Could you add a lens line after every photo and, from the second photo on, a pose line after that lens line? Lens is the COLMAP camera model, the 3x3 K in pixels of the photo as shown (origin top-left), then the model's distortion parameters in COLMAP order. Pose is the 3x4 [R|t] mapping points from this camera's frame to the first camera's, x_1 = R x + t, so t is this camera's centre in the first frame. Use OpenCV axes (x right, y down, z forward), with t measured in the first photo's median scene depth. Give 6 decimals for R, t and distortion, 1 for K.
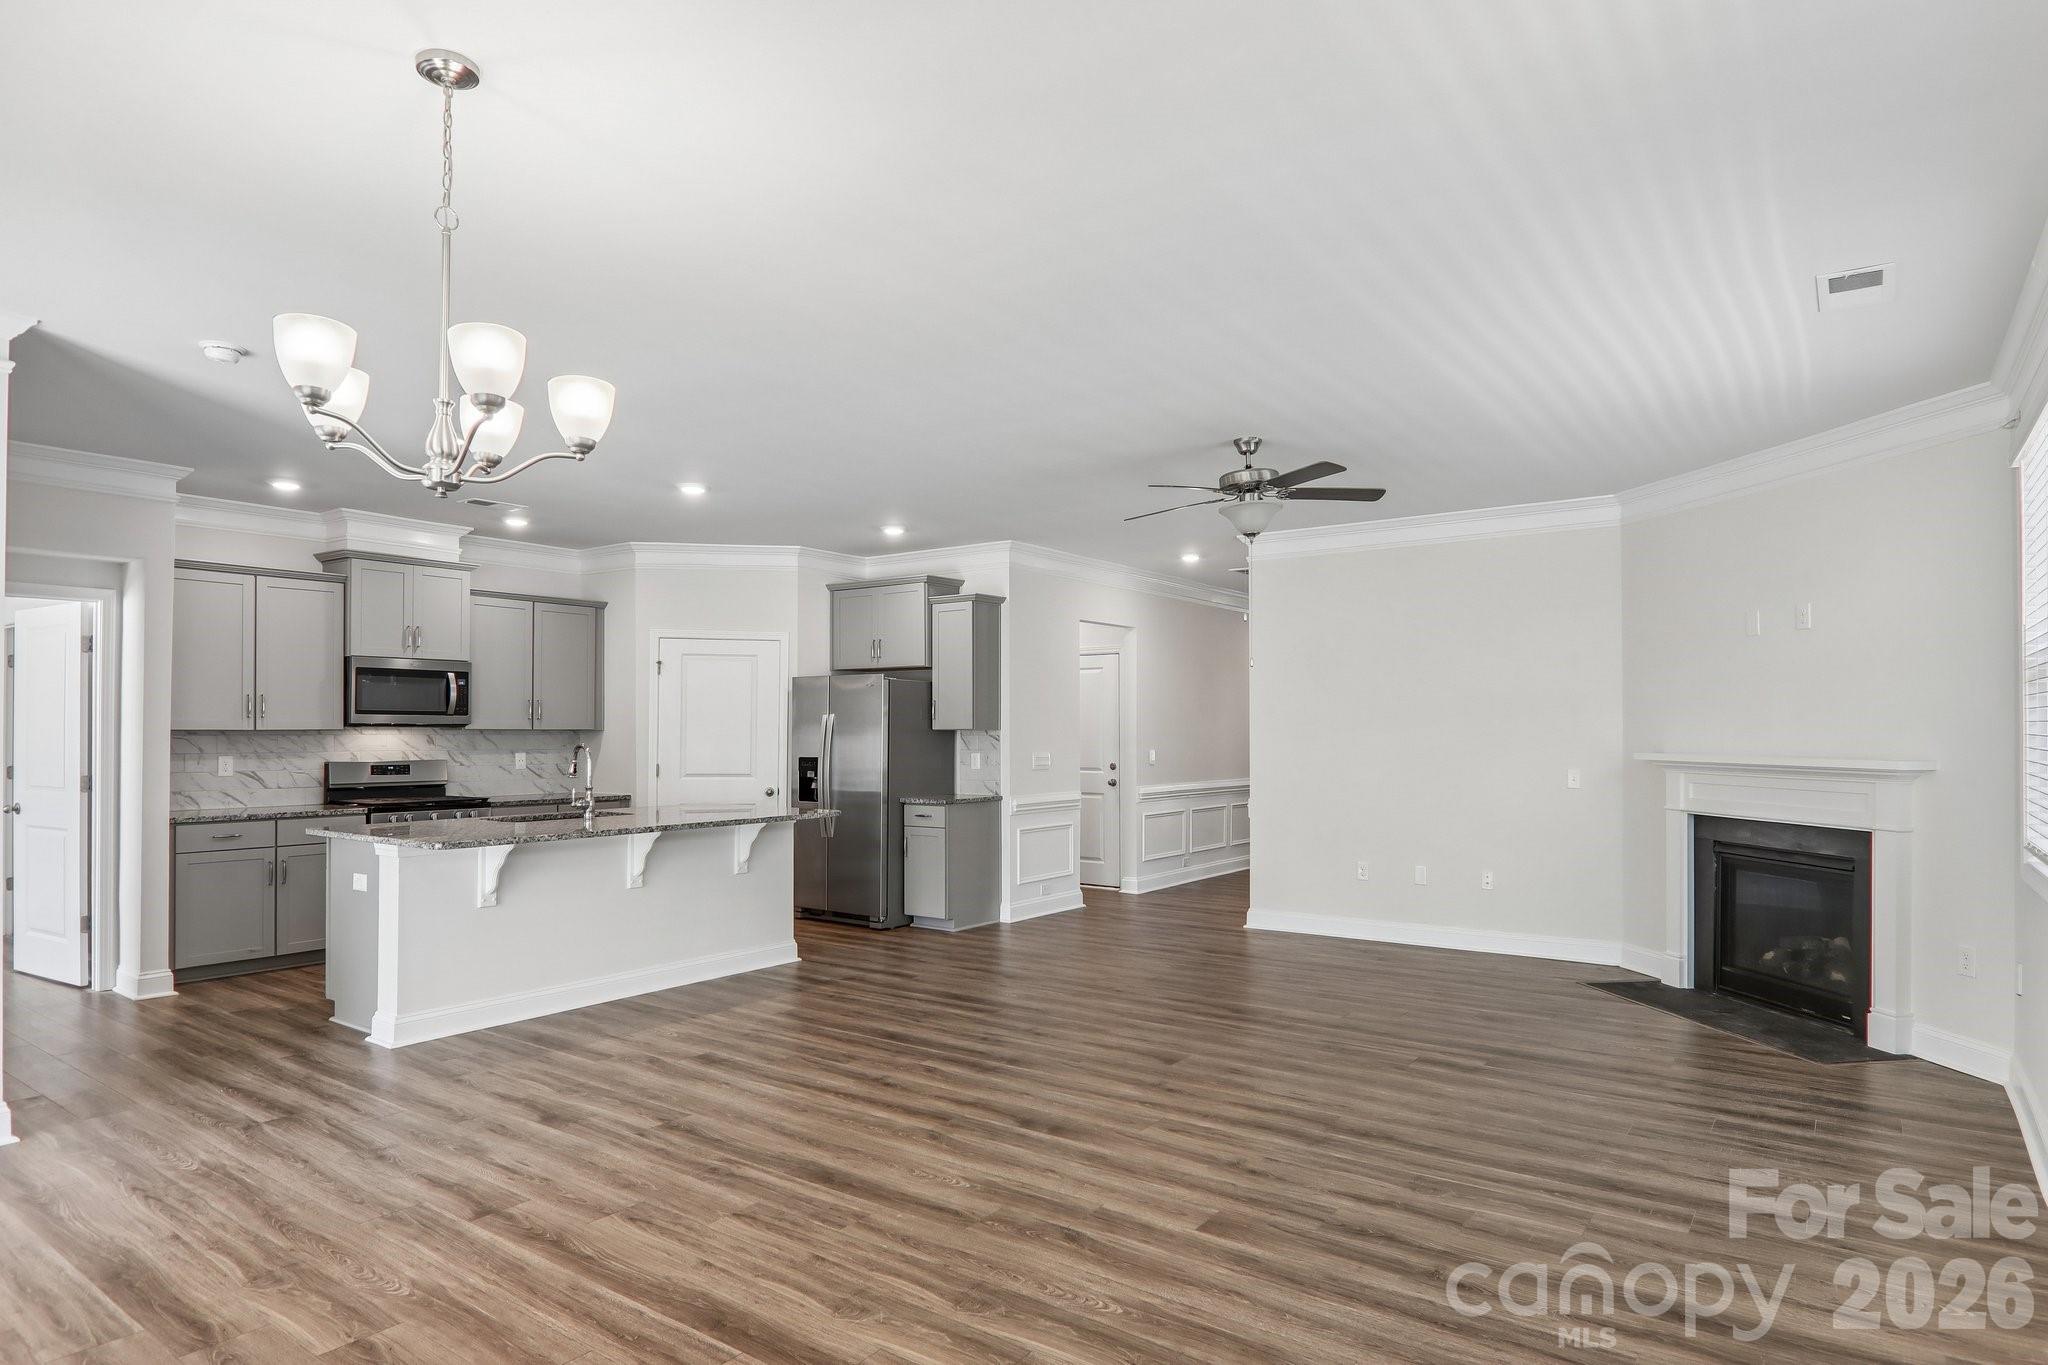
lens RADIAL K [[1154.7, 0, 1022.9], [0, 1154.7, 718.9], [0, 0, 1]] dist [0.003693, -0.018861]
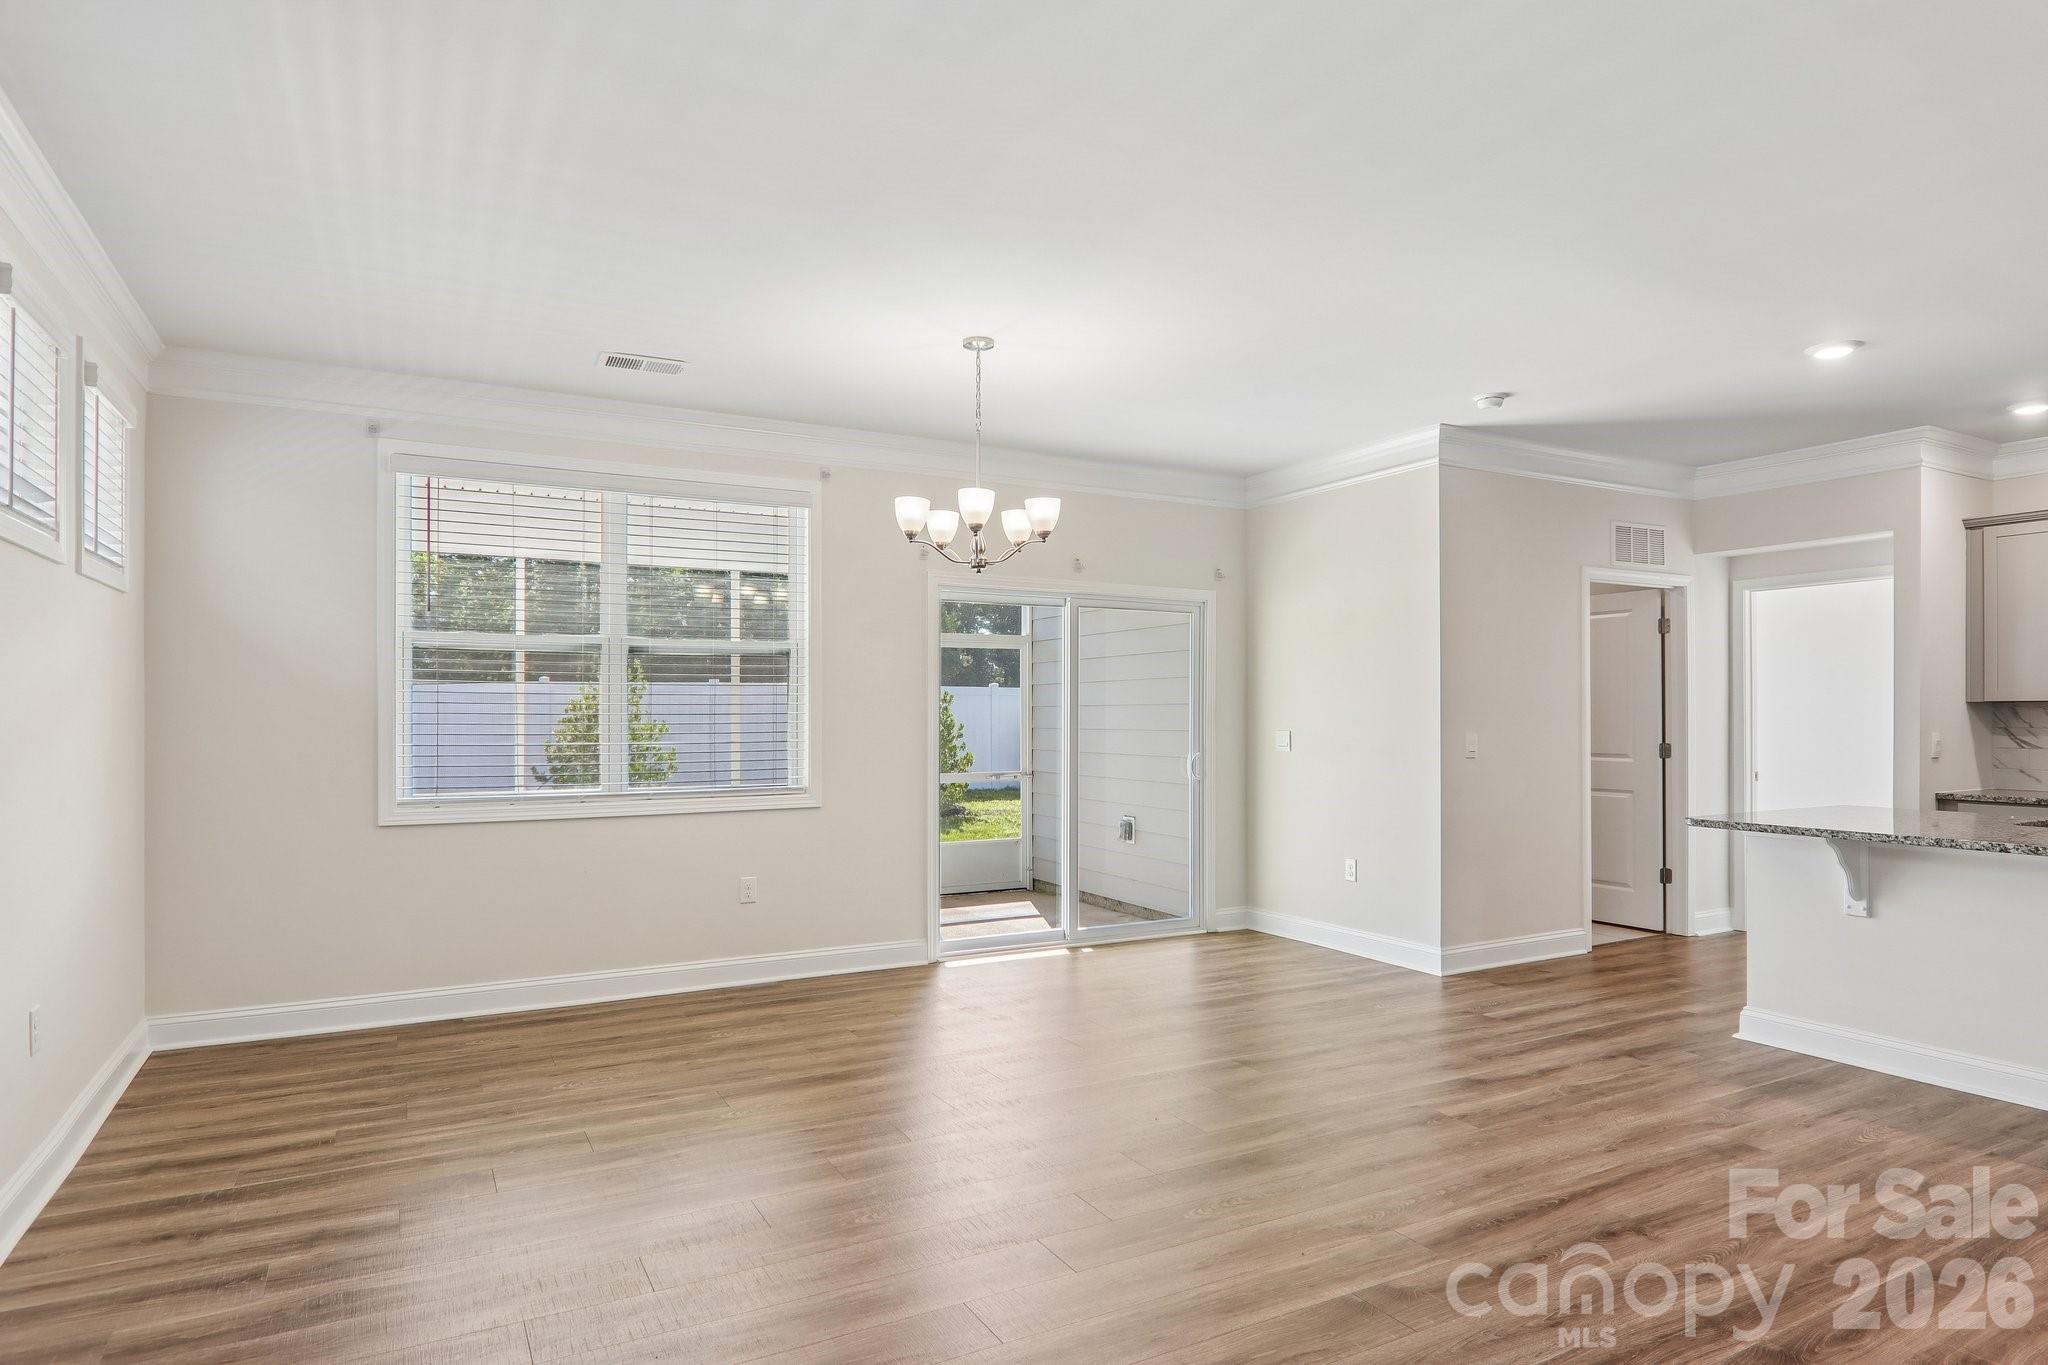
lens RADIAL K [[1147.7, 0, 1024.8], [0, 1147.7, 707.5], [0, 0, 1]] dist [0.002544, -0.018852]
pose [[-0.432745, -0.005679, -0.901498, 0.439515], [0.008666, 0.999908, -0.010458, 0.018033], [0.901475, -0.012338, -0.432656, 0.715695]]
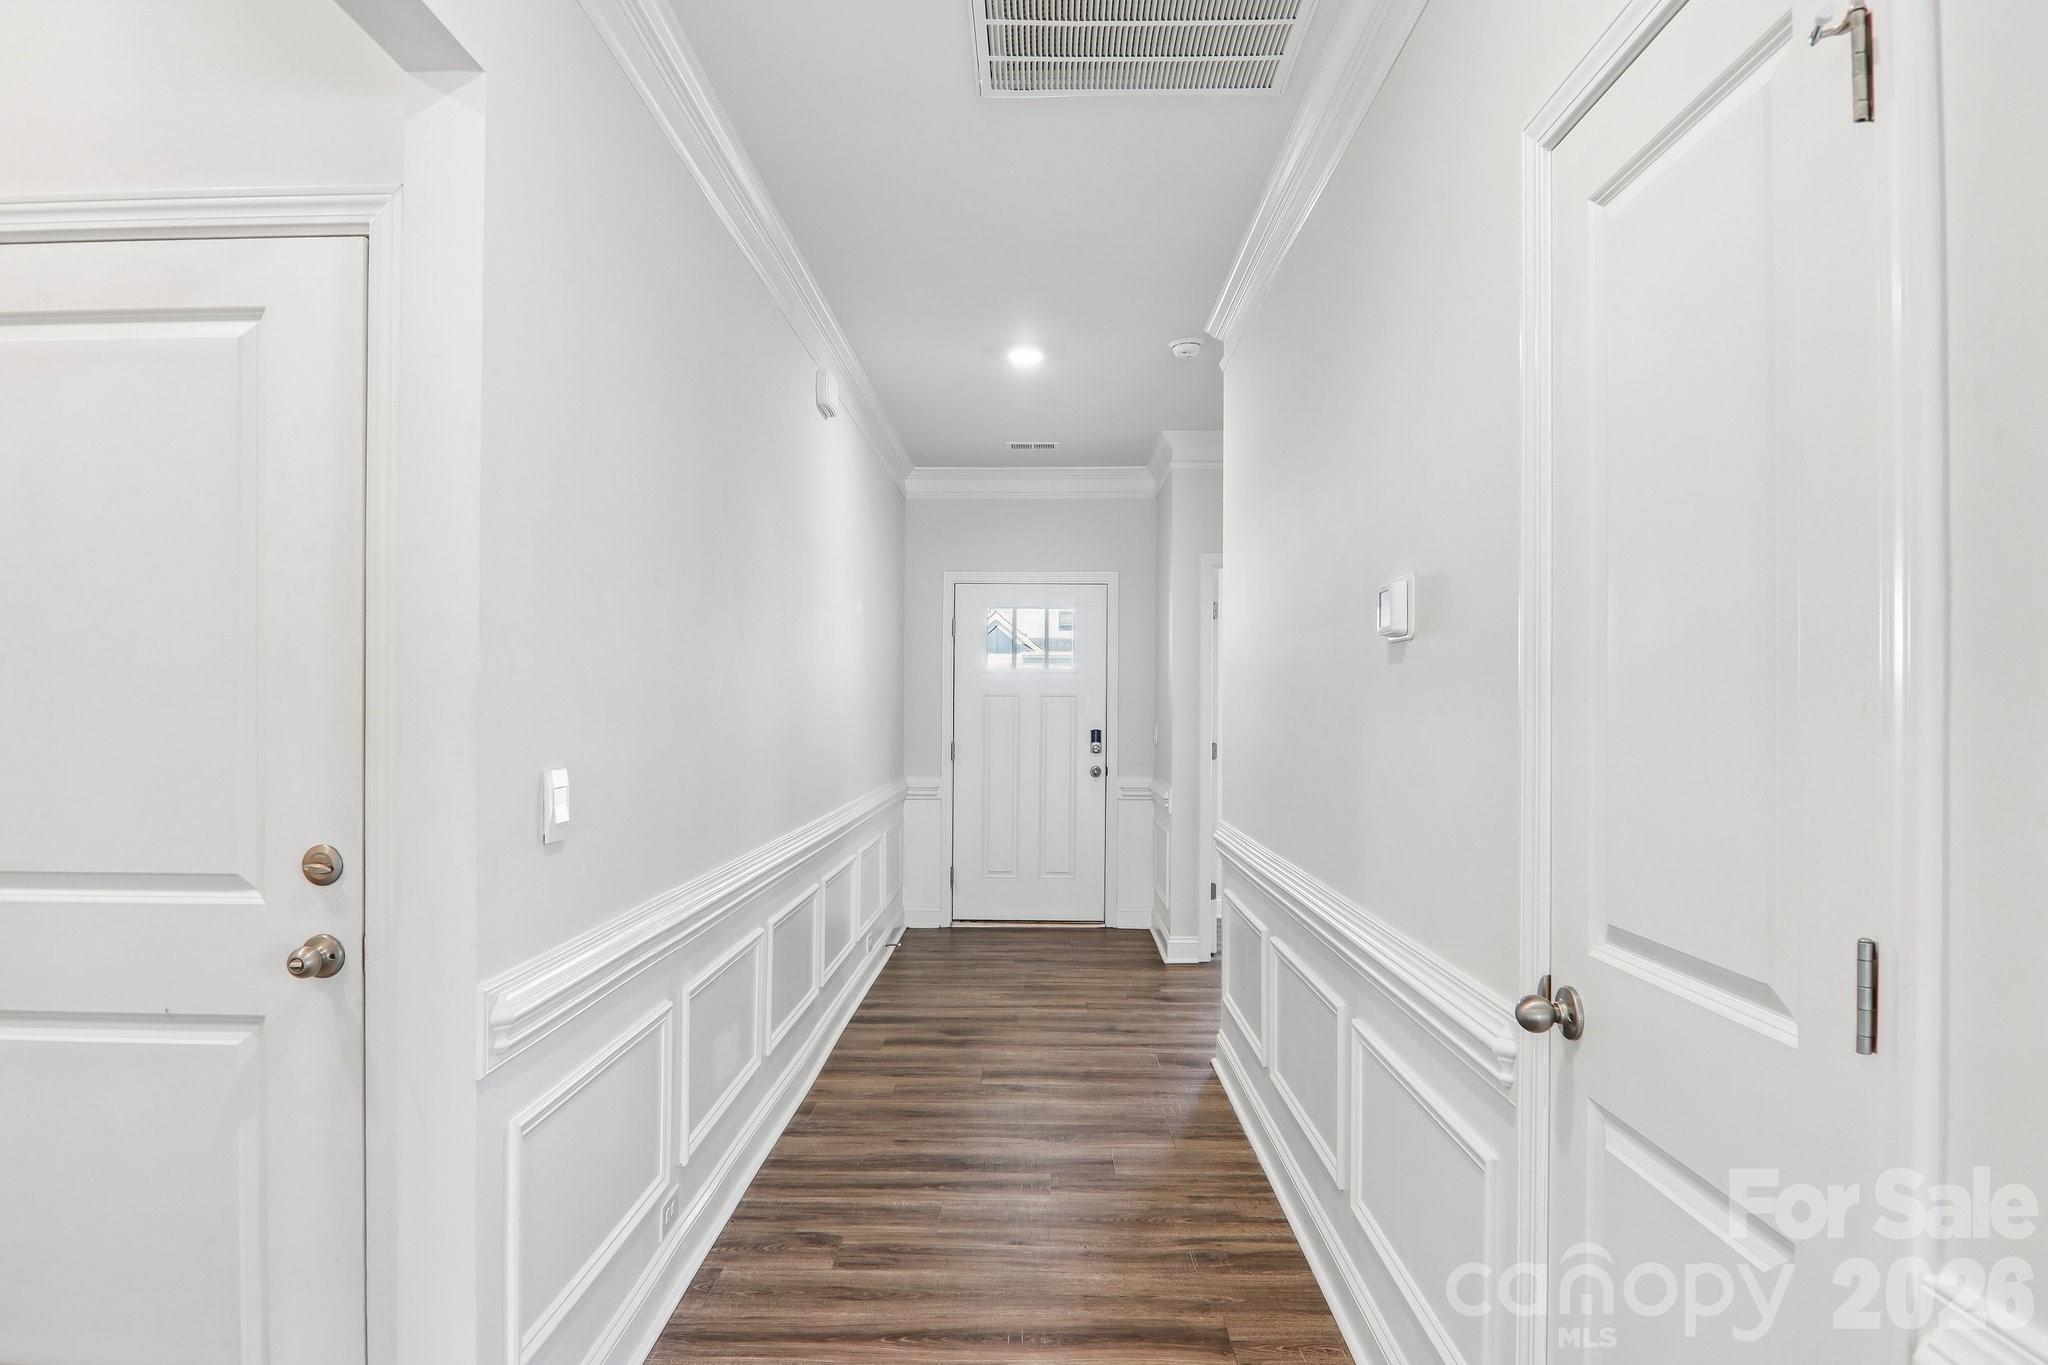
lens RADIAL K [[1152.7, 0, 1023.2], [0, 1152.7, 699.1], [0, 0, 1]] dist [0.003291, -0.018524]
pose [[0.820261, 0.006112, 0.571957, 0.105305], [-0.008397, 0.999964, 0.001356, 0.023409], [-0.571928, -0.005915, 0.820283, 1.288159]]
